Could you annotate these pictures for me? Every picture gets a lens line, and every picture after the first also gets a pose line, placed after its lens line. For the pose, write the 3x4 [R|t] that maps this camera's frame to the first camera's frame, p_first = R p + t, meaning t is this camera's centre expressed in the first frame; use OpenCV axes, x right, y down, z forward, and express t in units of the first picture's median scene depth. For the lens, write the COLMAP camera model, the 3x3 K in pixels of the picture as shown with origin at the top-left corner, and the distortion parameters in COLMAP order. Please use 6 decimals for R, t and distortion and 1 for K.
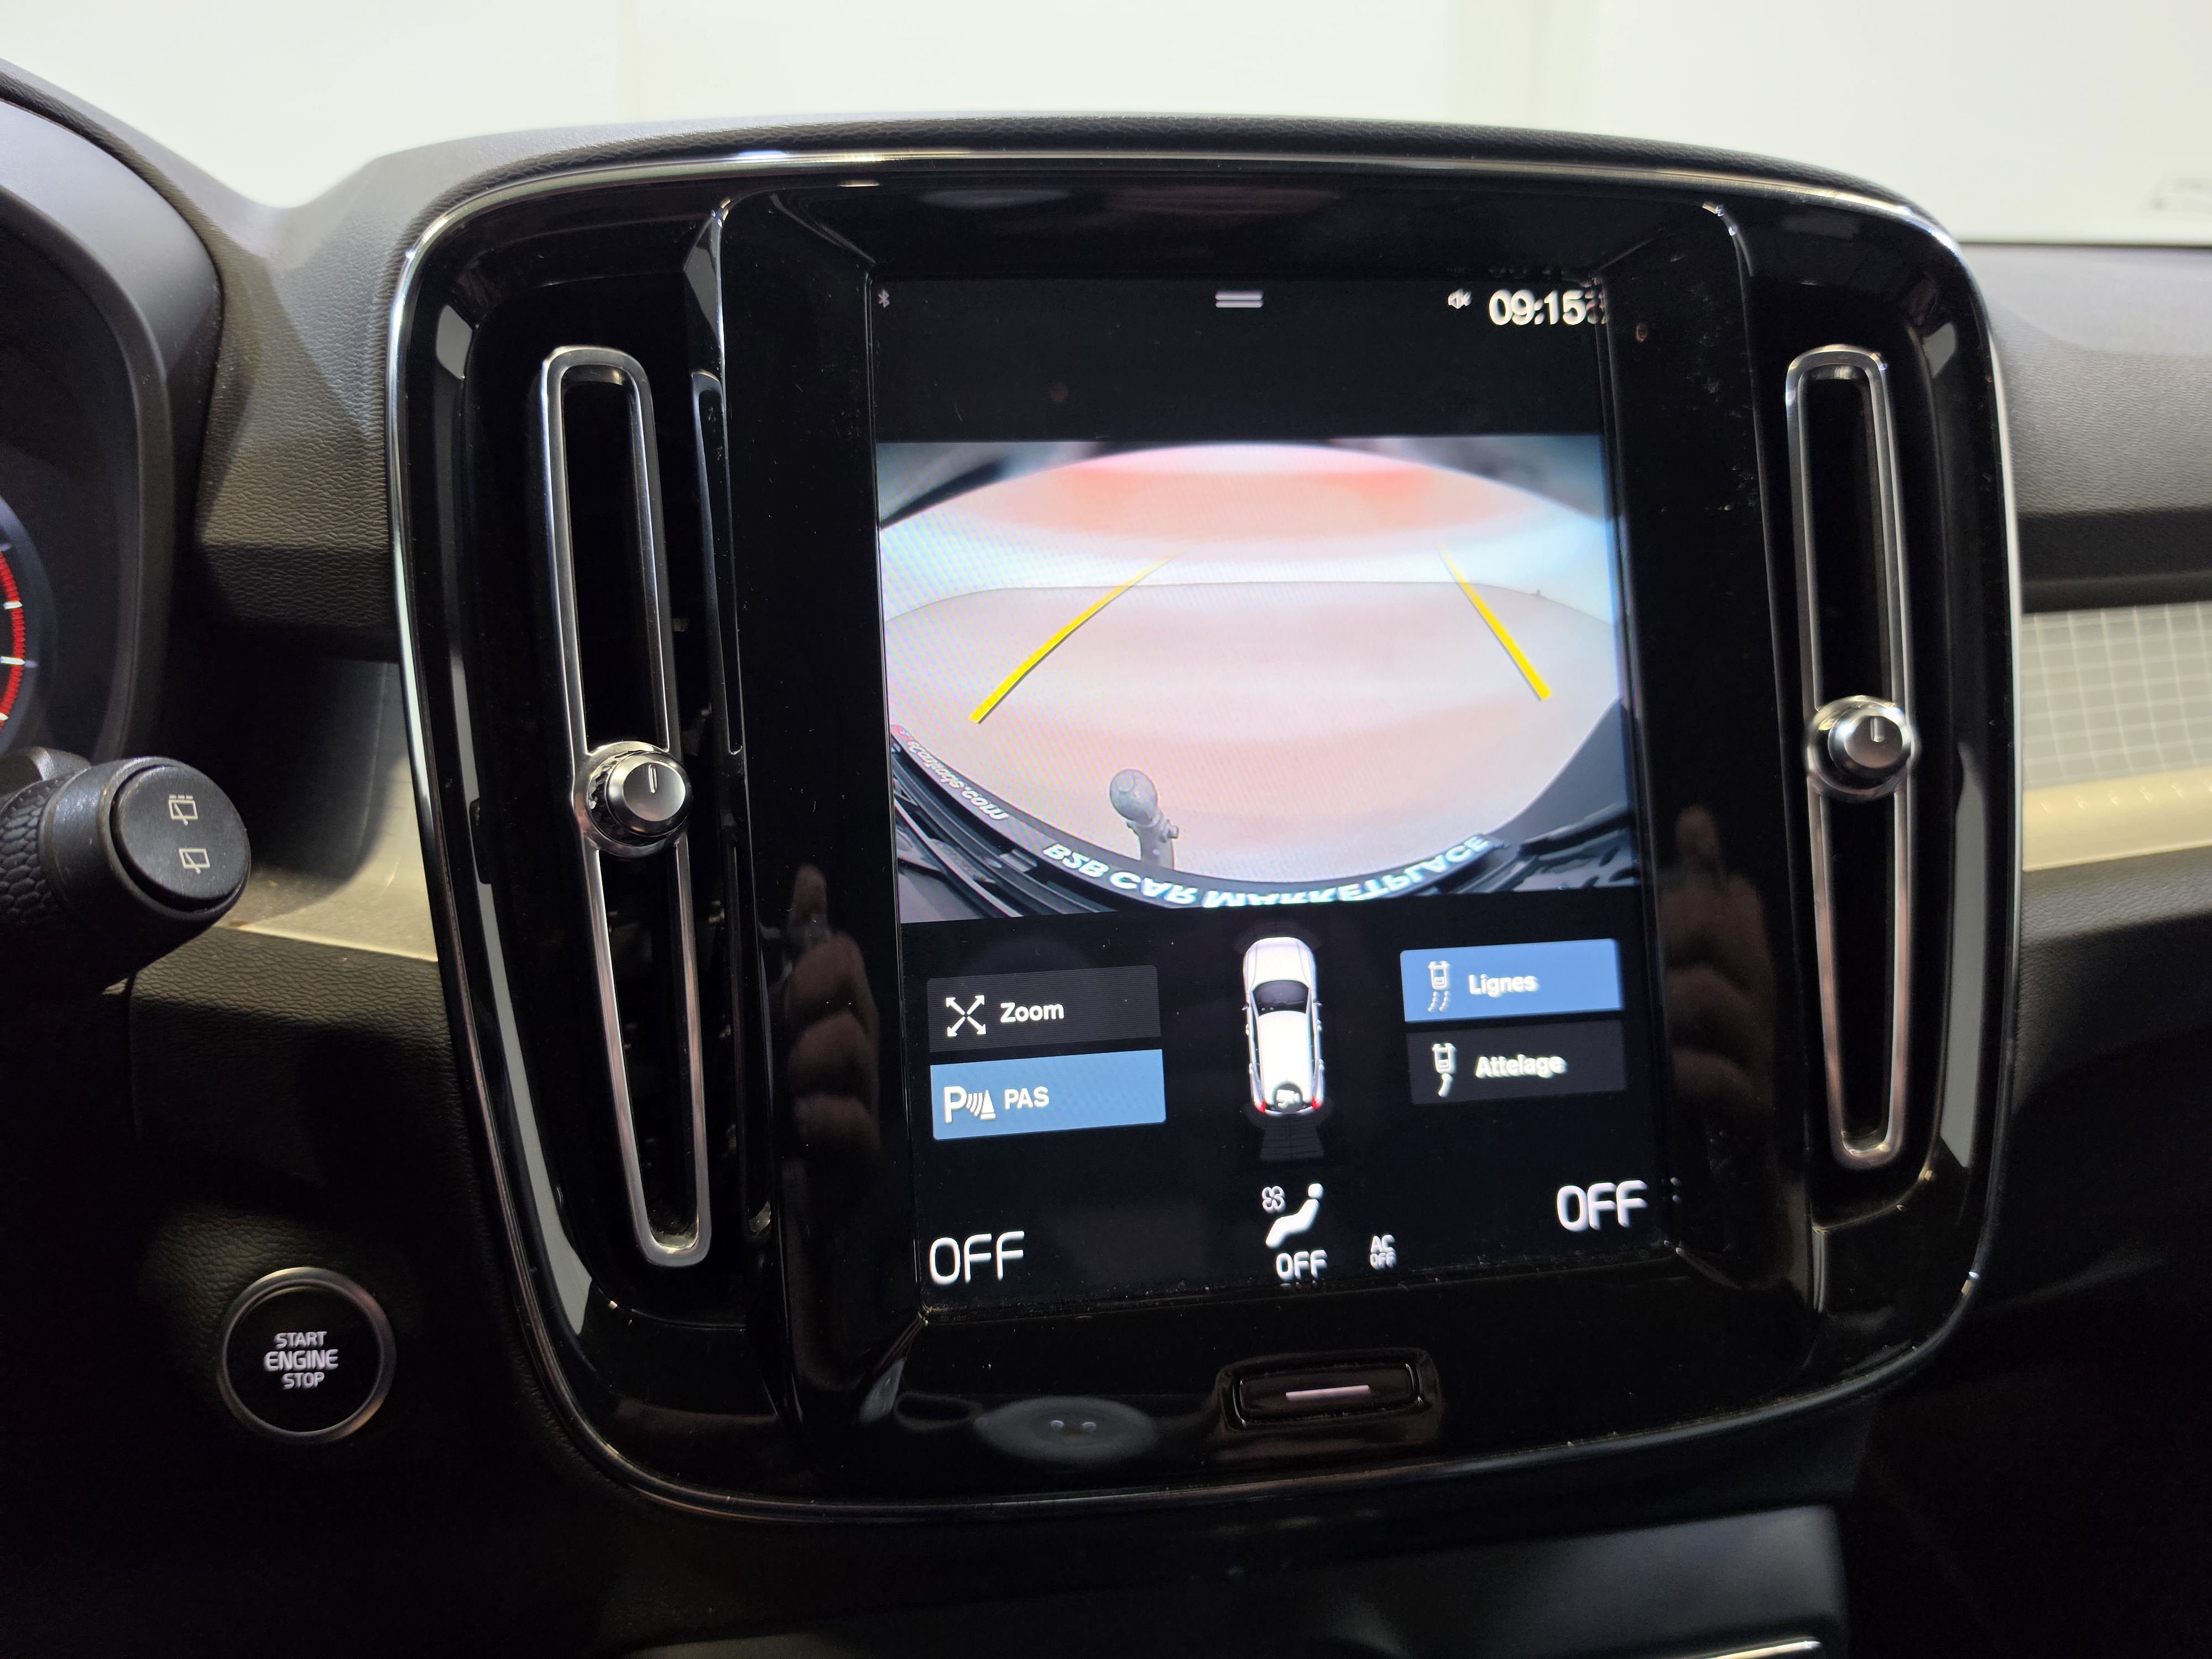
lens RADIAL K [[1528.2, 0, 1084.9], [0, 1528.2, 835.6], [0, 0, 1]] dist [0.072618, -0.096860]
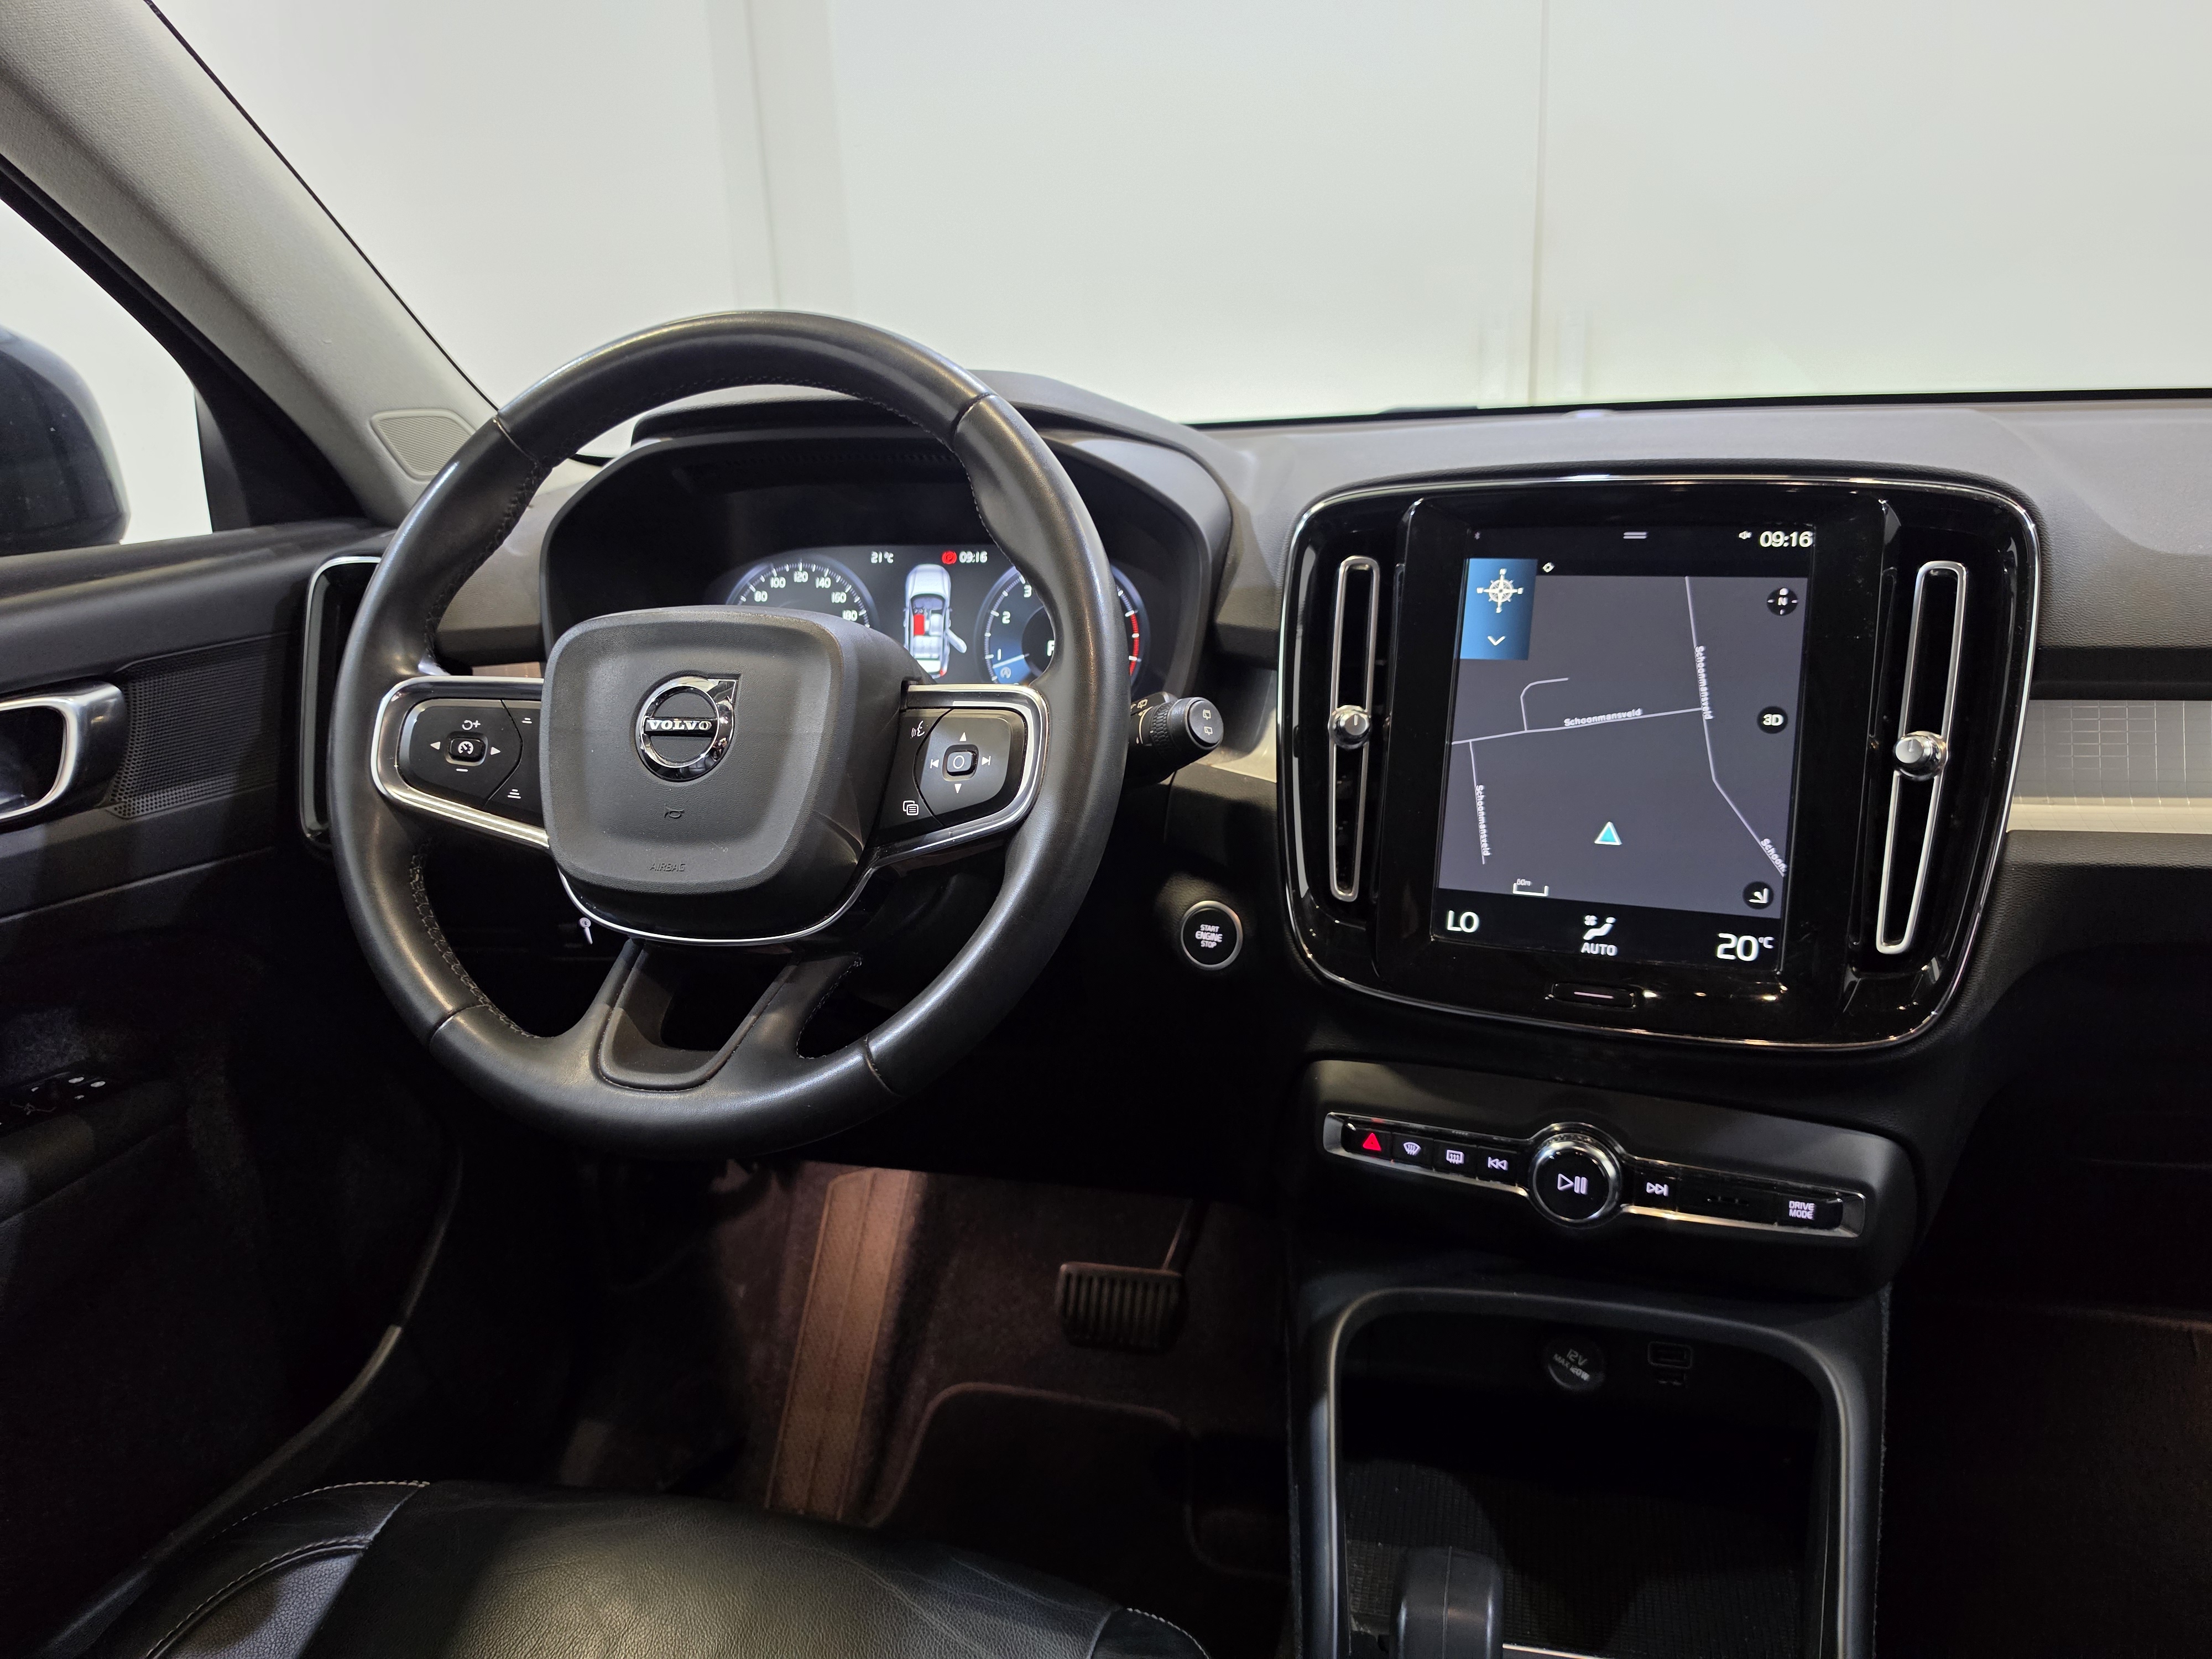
lens RADIAL K [[1528.2, 0, 1092.9], [0, 1528.2, 822.0], [0, 0, 1]] dist [0.072618, -0.096860]
pose [[0.859282, 0.114684, -0.498479, 0.619450], [-0.121637, 0.992400, 0.018640, 0.134115], [0.496828, 0.044616, 0.866701, -1.411784]]
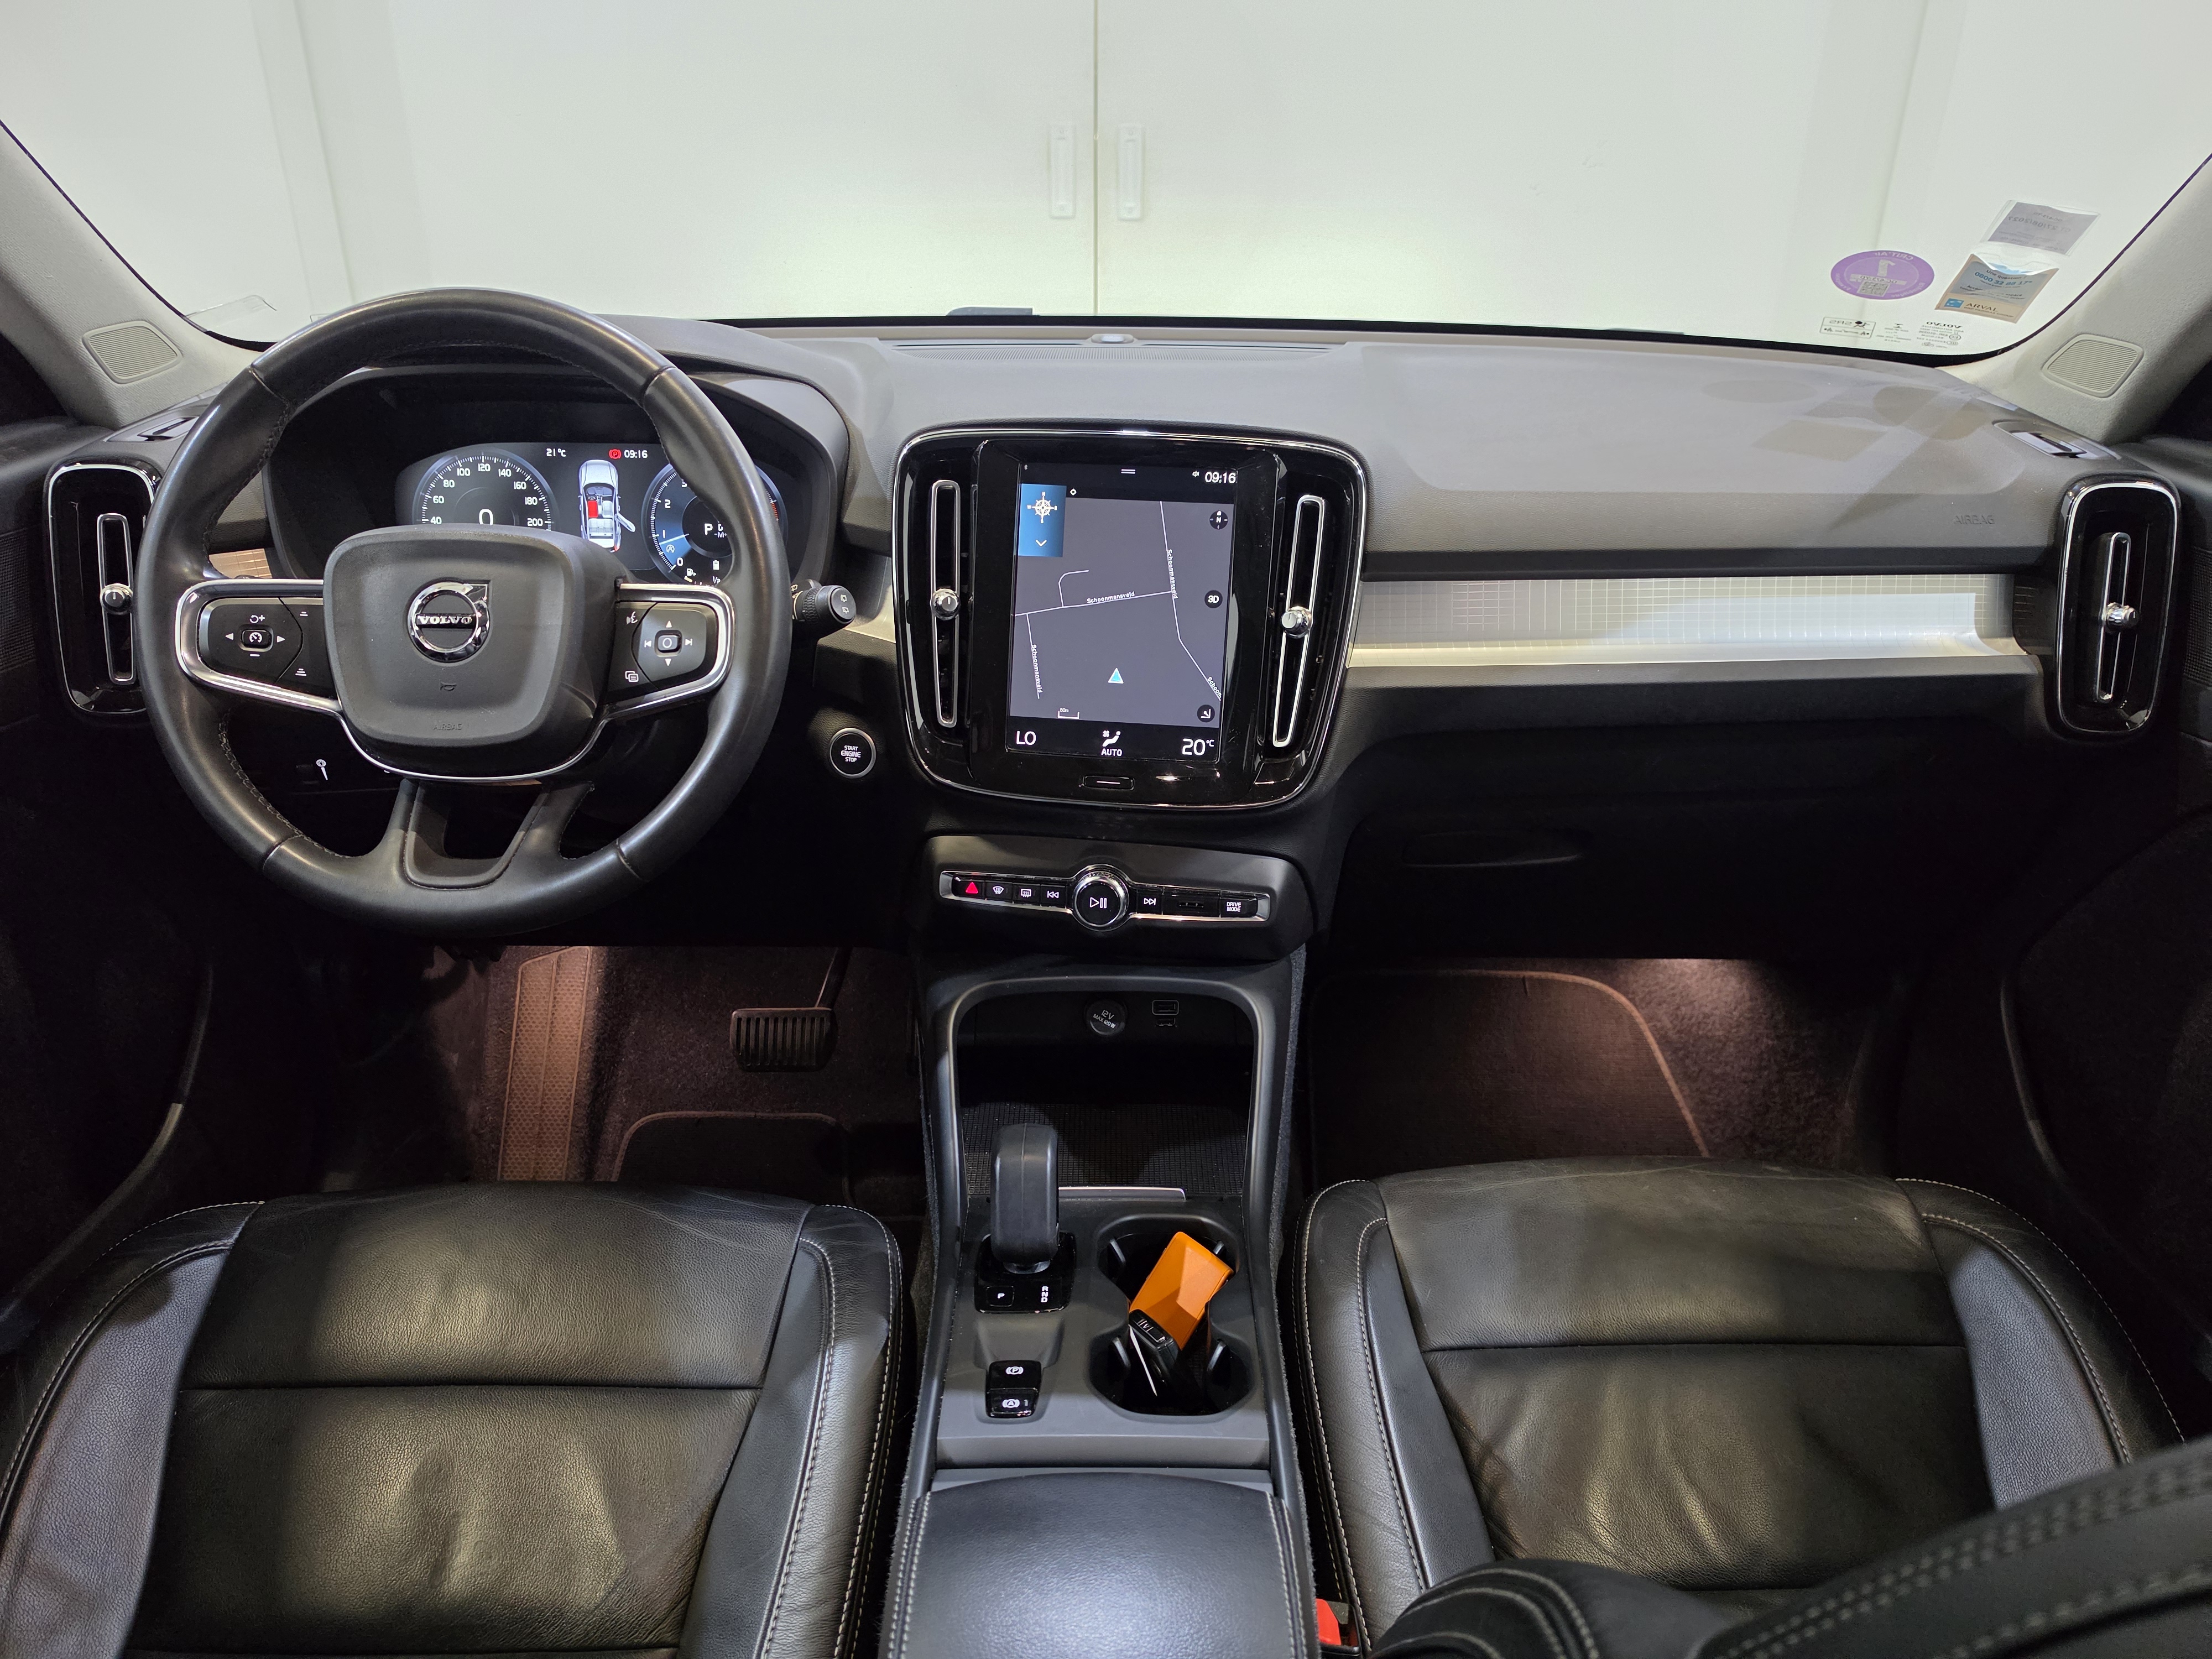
lens RADIAL K [[1528.2, 0, 1098.1], [0, 1528.2, 843.1], [0, 0, 1]] dist [0.072618, -0.096860]
pose [[0.962410, 0.128598, -0.239228, 0.980841], [-0.095235, 0.984663, 0.146180, -0.030728], [0.254357, -0.117902, 0.959897, -2.432694]]
